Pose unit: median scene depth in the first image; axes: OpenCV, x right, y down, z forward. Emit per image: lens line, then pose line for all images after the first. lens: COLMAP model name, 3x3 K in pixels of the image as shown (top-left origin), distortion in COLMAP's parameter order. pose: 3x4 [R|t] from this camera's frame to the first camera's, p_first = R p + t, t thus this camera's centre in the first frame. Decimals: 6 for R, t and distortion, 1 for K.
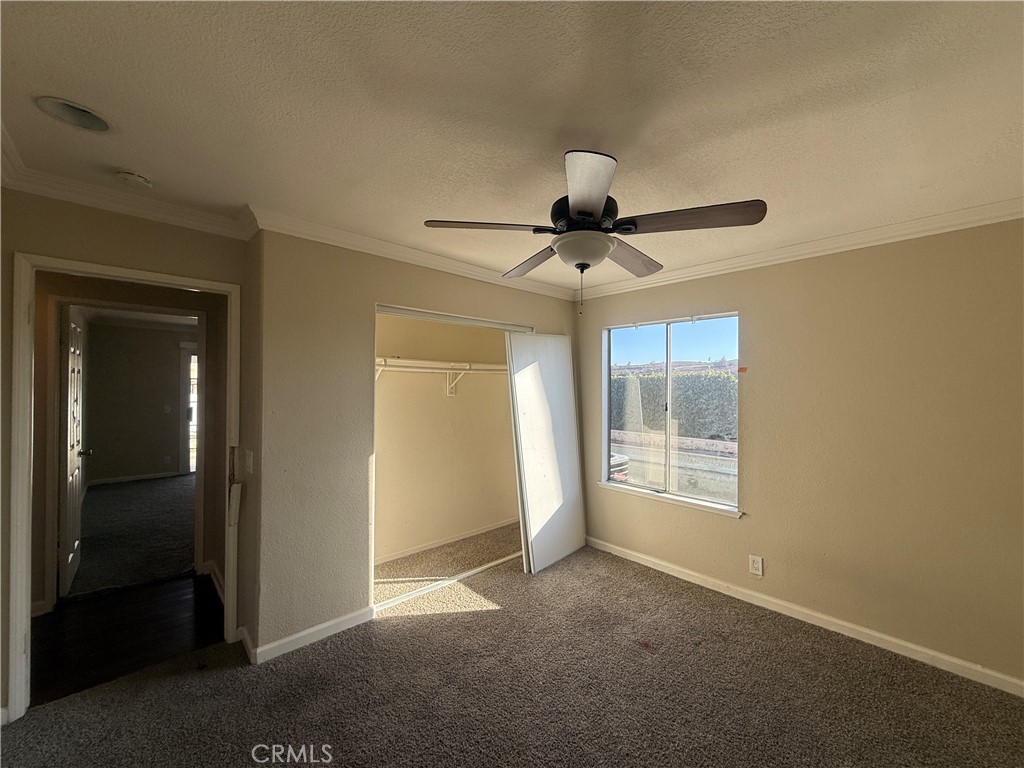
lens RADIAL K [[409.4, 0, 509.2], [0, 409.4, 383.2], [0, 0, 1]] dist [-0.000783, 0.000258]
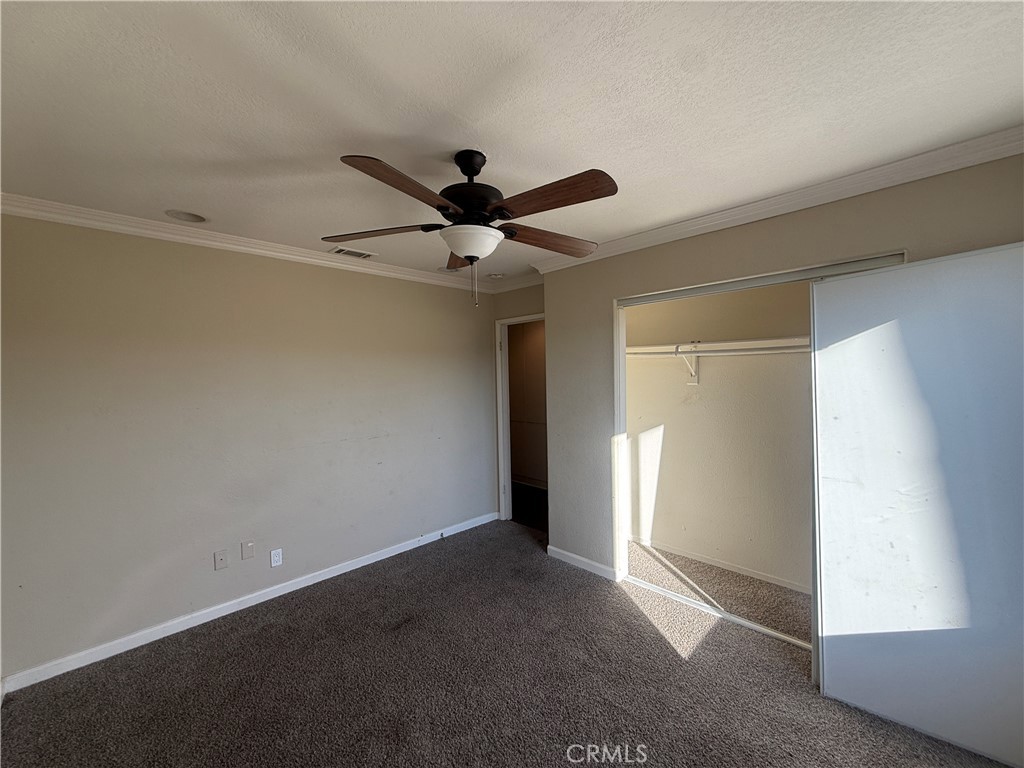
lens RADIAL K [[409.4, 0, 509.2], [0, 409.4, 383.2], [0, 0, 1]] dist [-0.000783, 0.000258]
pose [[0.024261, 0.009185, -0.999663, 0.720908], [0.027172, 0.999582, 0.009843, 0.010326], [0.999336, -0.027402, 0.024001, 0.642719]]
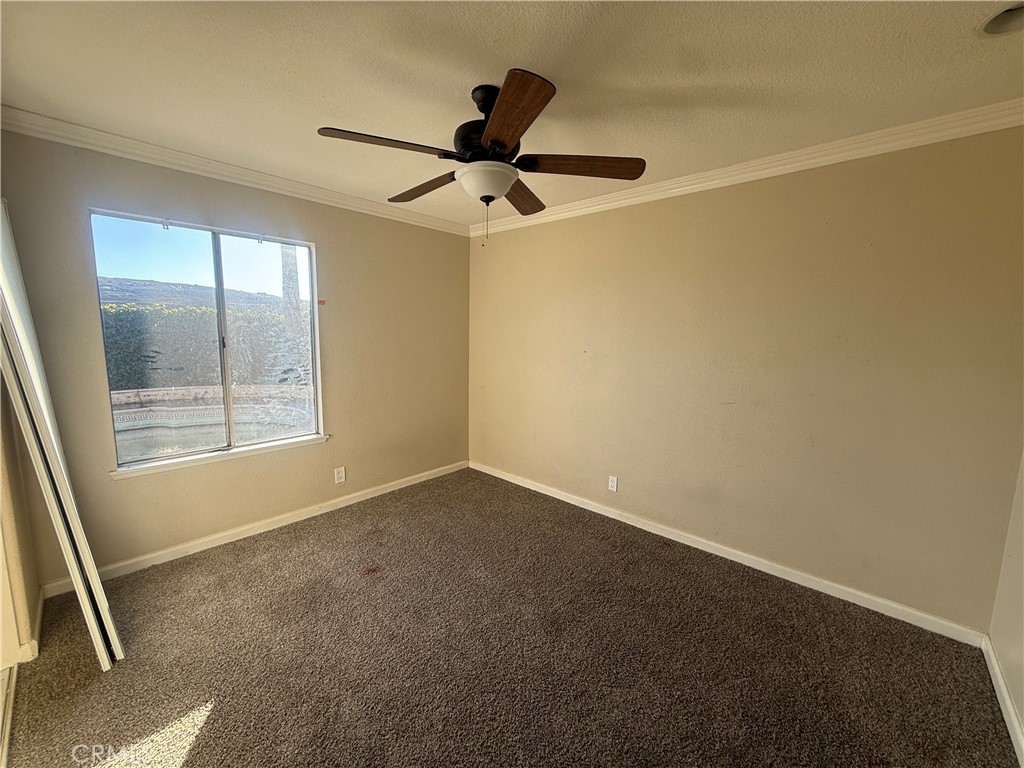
lens RADIAL K [[409.4, 0, 509.2], [0, 409.4, 383.2], [0, 0, 1]] dist [-0.000783, 0.000258]
pose [[-0.082422, -0.136850, 0.987157, -0.531502], [-0.024340, 0.990508, 0.135282, 0.019917], [-0.996300, -0.012878, -0.084970, 0.615492]]
